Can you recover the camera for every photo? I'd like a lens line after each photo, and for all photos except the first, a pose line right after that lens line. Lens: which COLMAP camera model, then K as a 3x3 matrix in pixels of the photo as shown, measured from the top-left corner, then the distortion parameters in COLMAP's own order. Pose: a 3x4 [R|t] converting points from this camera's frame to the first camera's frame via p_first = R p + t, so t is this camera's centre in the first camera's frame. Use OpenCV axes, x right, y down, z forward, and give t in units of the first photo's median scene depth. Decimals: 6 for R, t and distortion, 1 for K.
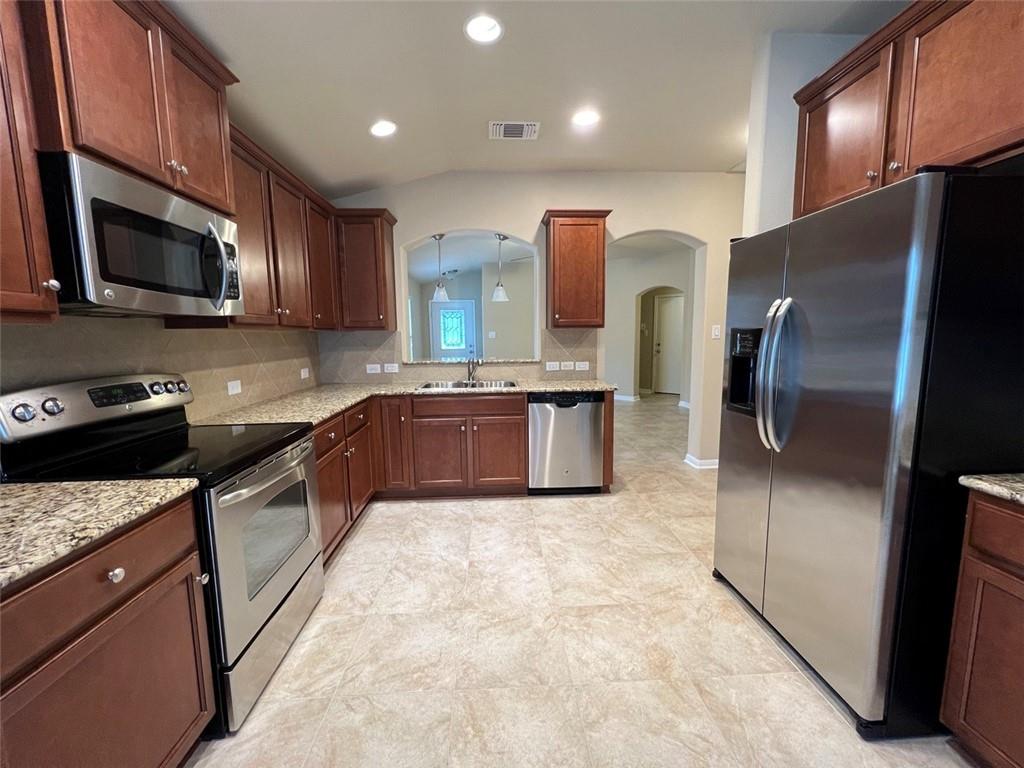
lens RADIAL K [[409.2, 0, 513.3], [0, 409.2, 382.7], [0, 0, 1]] dist [-0.001209, 0.000076]
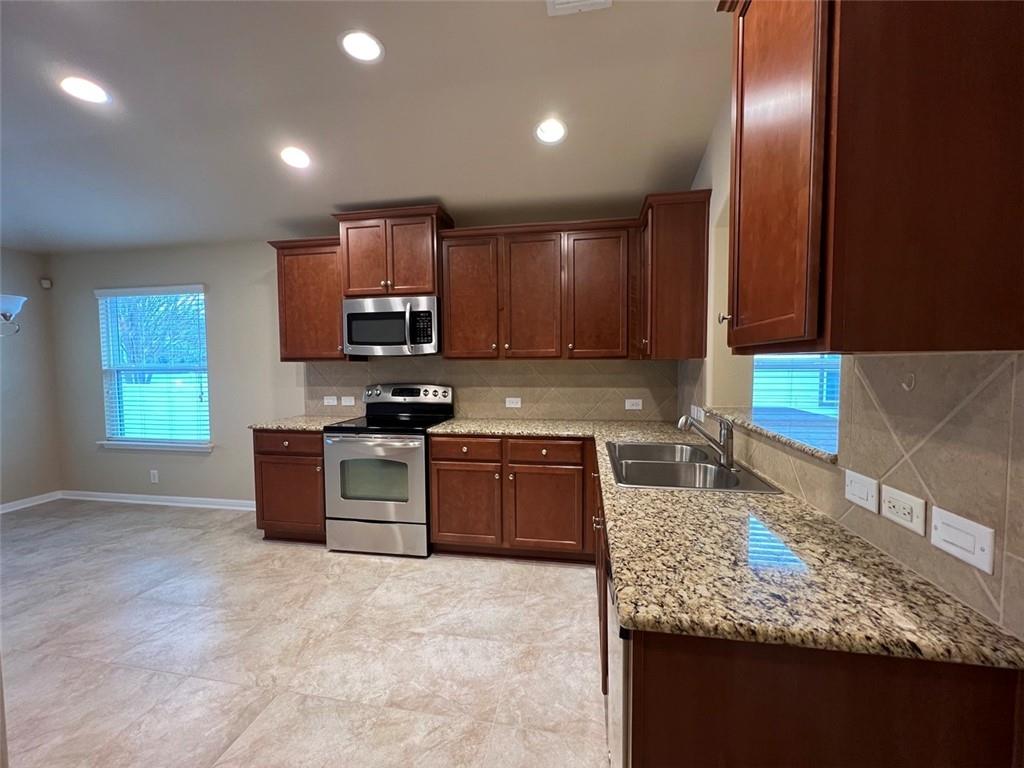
lens RADIAL K [[409.2, 0, 513.5], [0, 409.2, 385.1], [0, 0, 1]] dist [-0.001209, 0.000076]
pose [[-0.225360, 0.066917, -0.971975, 0.649941], [-0.105849, 0.990052, 0.092703, -0.175886], [0.968509, 0.123774, -0.216035, 1.314148]]
